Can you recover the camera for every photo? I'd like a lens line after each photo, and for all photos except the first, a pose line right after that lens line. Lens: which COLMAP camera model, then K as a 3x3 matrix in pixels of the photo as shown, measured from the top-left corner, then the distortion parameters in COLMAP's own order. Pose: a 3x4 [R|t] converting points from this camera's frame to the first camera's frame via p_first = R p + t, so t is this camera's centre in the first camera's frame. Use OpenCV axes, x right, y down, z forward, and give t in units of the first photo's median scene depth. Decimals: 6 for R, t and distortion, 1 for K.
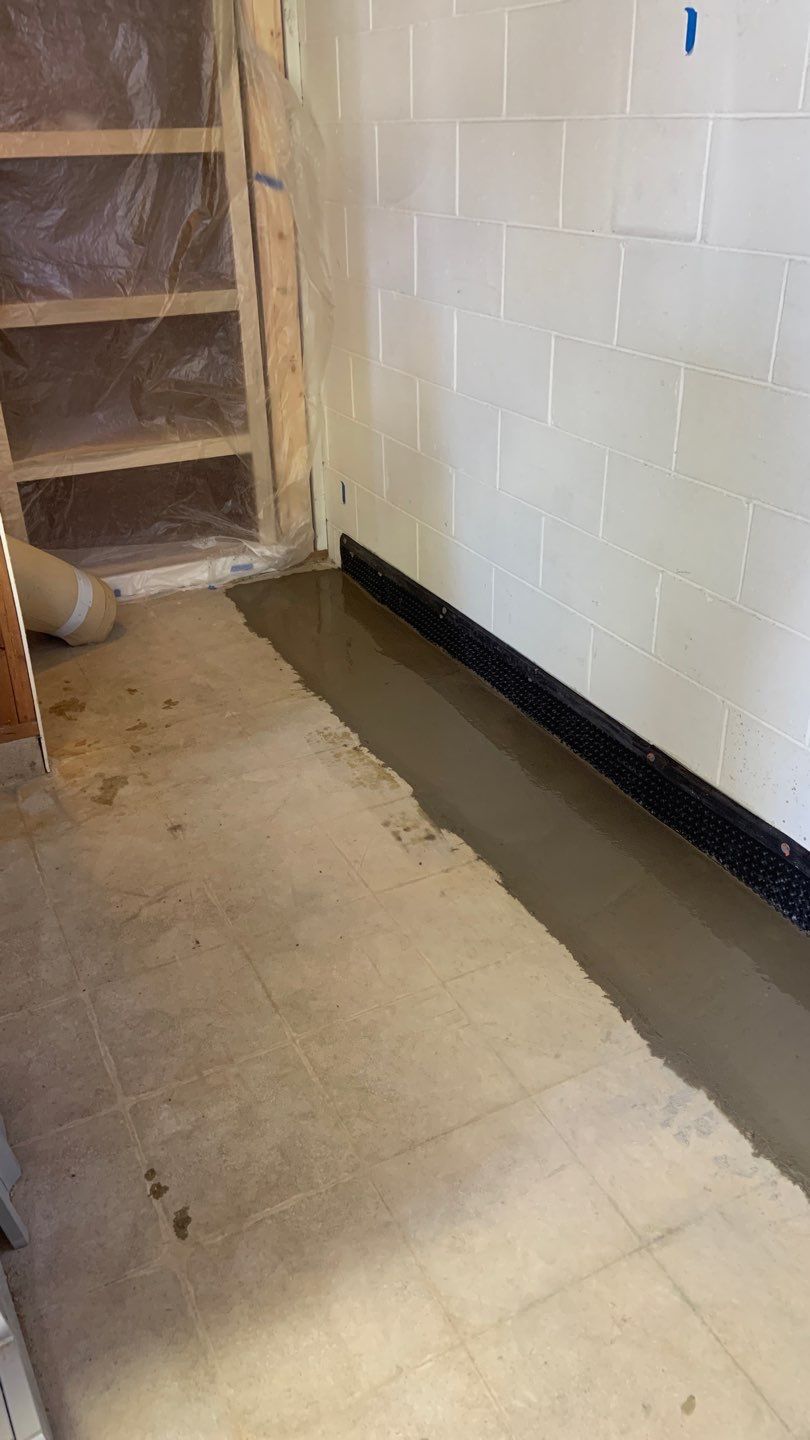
lens RADIAL K [[1052.9, 0, 425.0], [0, 1052.9, 696.8], [0, 0, 1]] dist [0.116452, -0.144002]
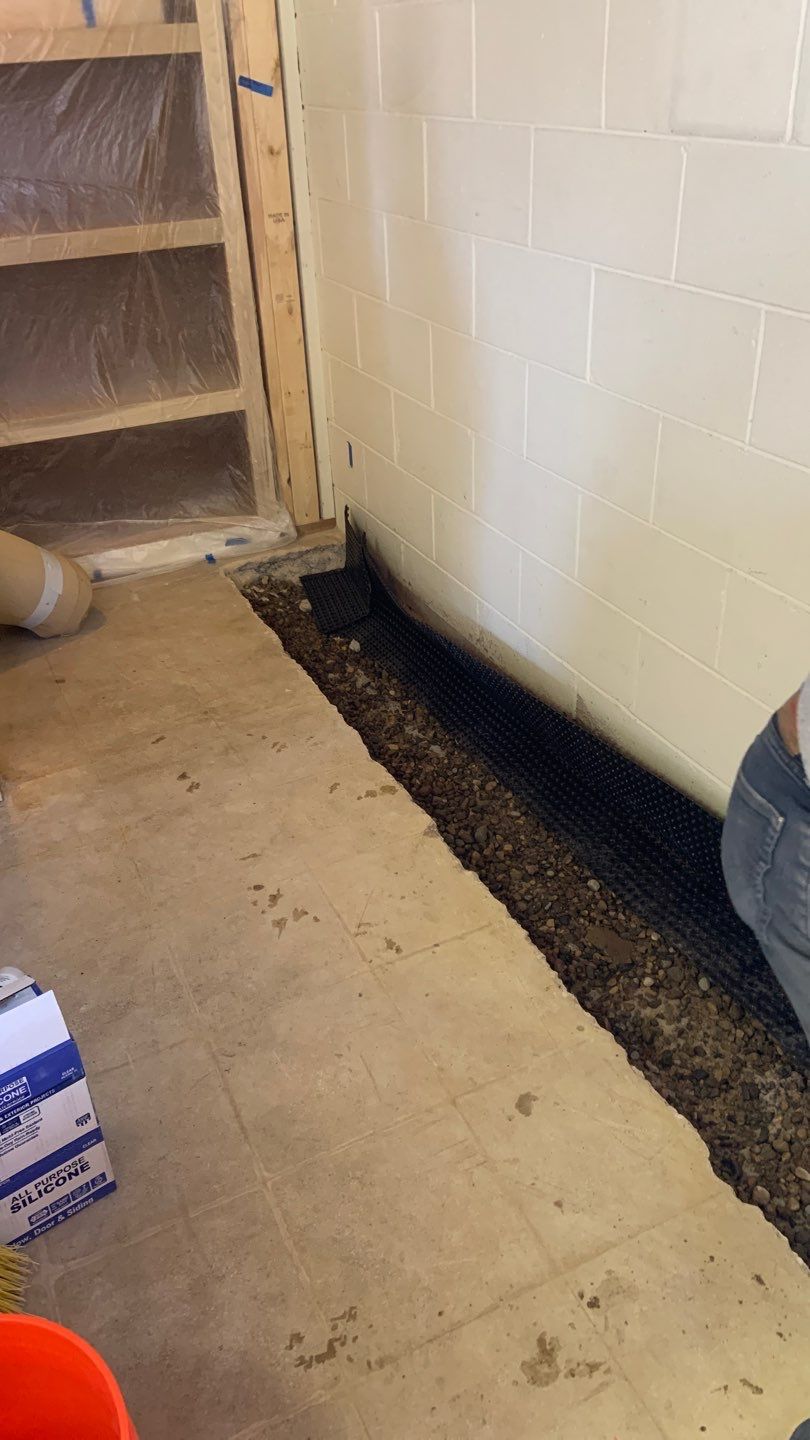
lens RADIAL K [[1052.9, 0, 425.0], [0, 1052.9, 696.8], [0, 0, 1]] dist [0.116452, -0.144002]
pose [[0.999355, -0.005535, -0.035483, 0.020451], [0.007737, 0.998032, 0.062224, -0.067936], [0.035068, -0.062459, 0.997431, 0.170998]]
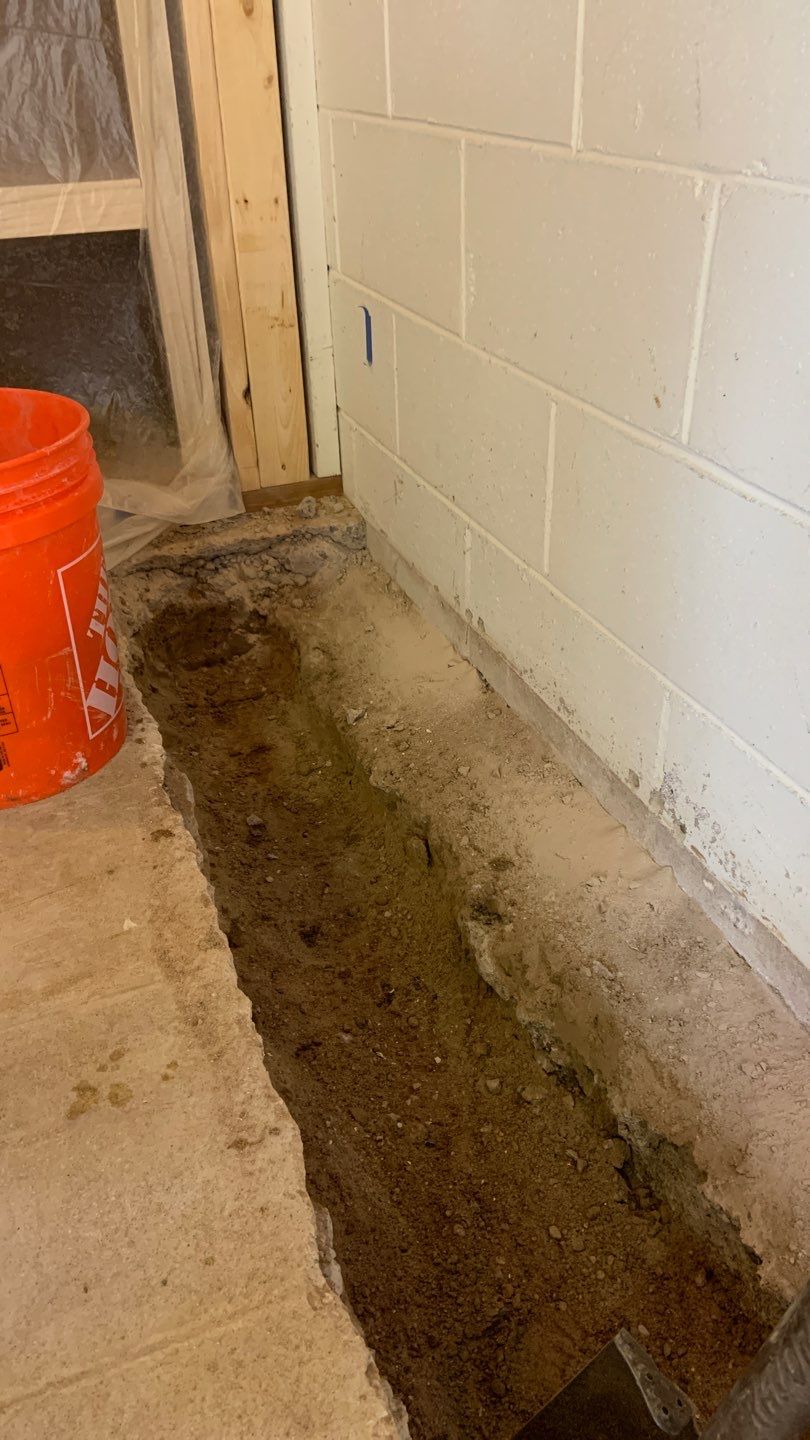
lens RADIAL K [[1052.9, 0, 425.0], [0, 1052.9, 696.8], [0, 0, 1]] dist [0.116452, -0.144002]
pose [[0.994682, 0.044056, -0.093092, -0.015049], [-0.036962, 0.996376, 0.076601, -0.122796], [0.096130, -0.072753, 0.992706, 0.827629]]
